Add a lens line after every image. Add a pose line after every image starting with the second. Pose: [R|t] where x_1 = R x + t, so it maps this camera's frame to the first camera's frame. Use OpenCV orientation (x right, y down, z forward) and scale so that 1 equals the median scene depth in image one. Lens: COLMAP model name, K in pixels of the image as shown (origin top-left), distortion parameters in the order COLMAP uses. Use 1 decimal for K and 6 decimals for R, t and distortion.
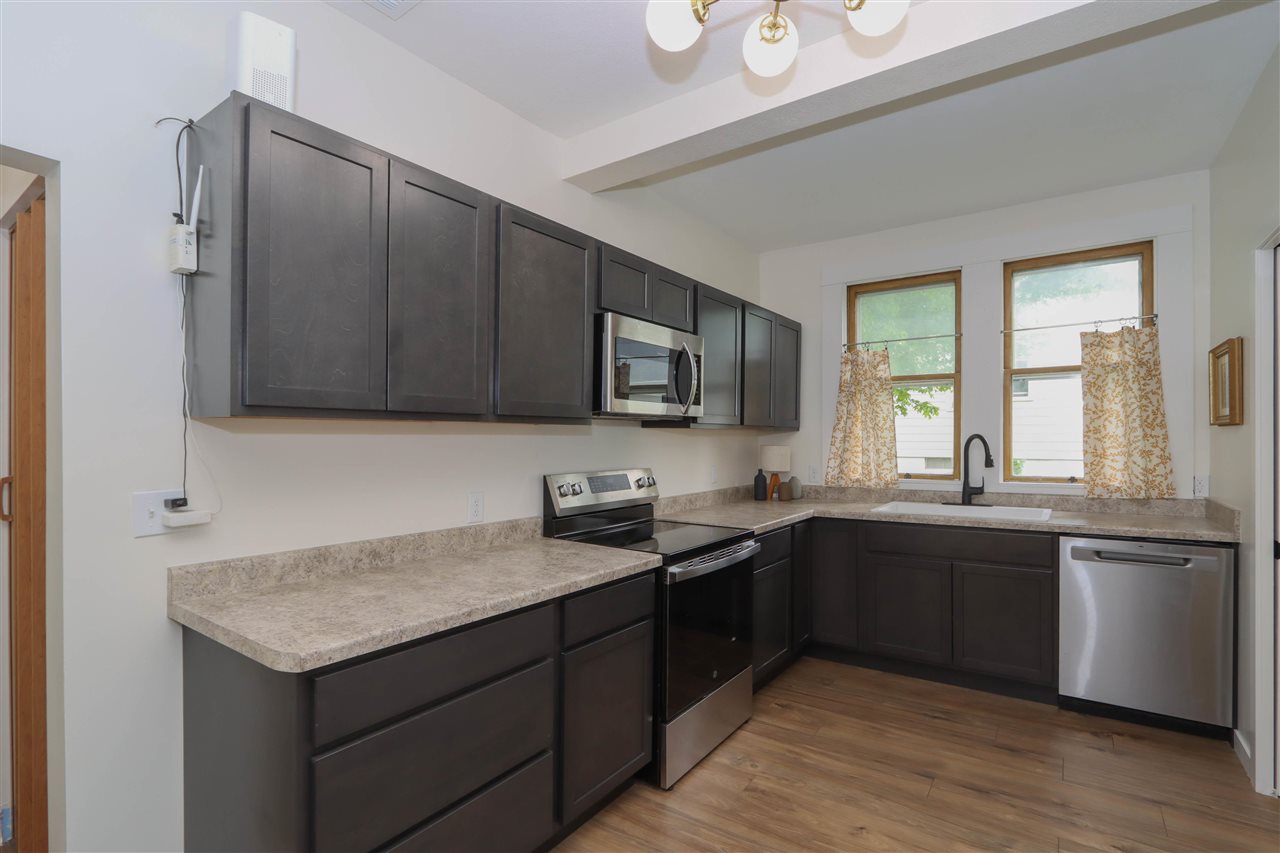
lens RADIAL K [[606.6, 0, 639.4], [0, 606.6, 433.0], [0, 0, 1]] dist [-0.002251, 0.001584]
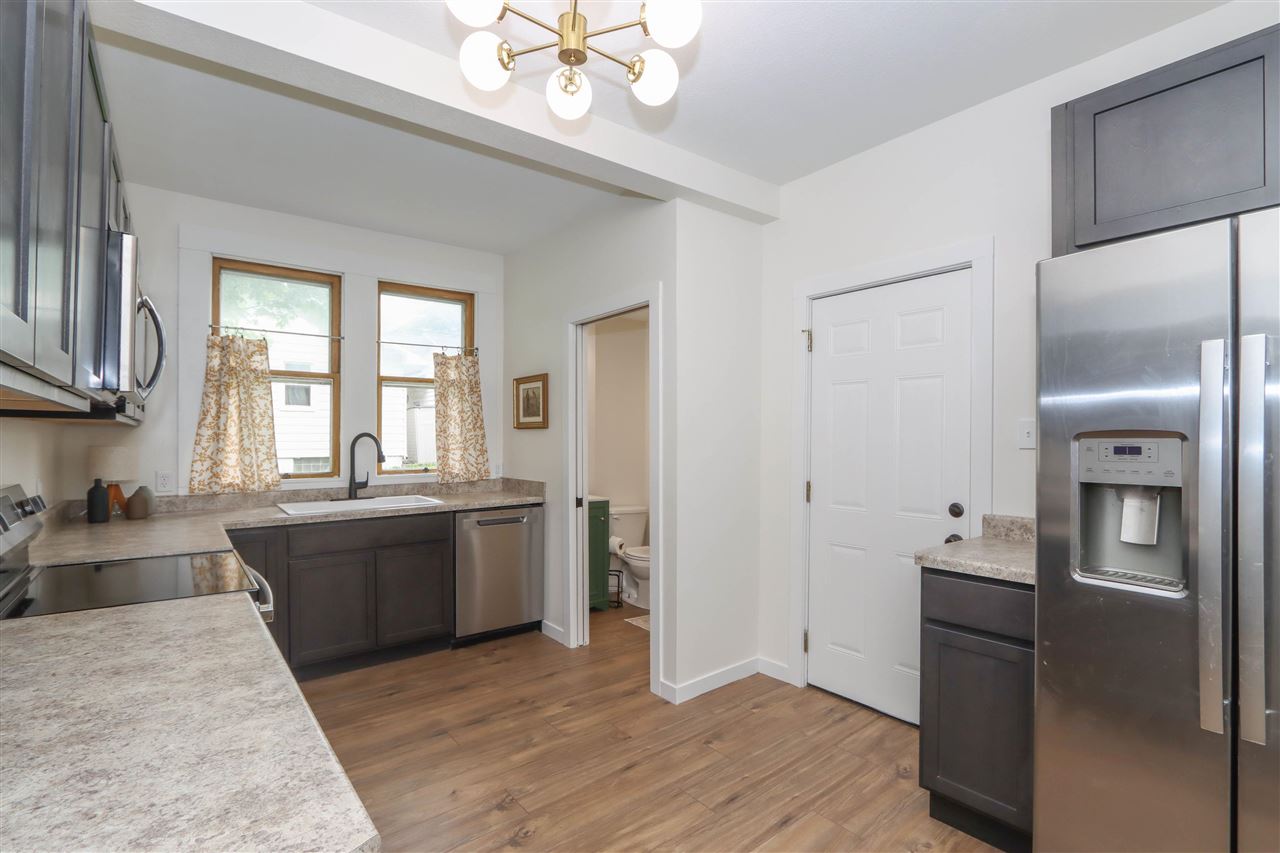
lens RADIAL K [[606.6, 0, 639.4], [0, 606.6, 433.0], [0, 0, 1]] dist [-0.002251, 0.001584]
pose [[0.293534, 0.009036, 0.955906, -0.351335], [-0.009082, 0.999937, -0.006663, 0.005231], [-0.955905, -0.006725, 0.293598, 0.219241]]
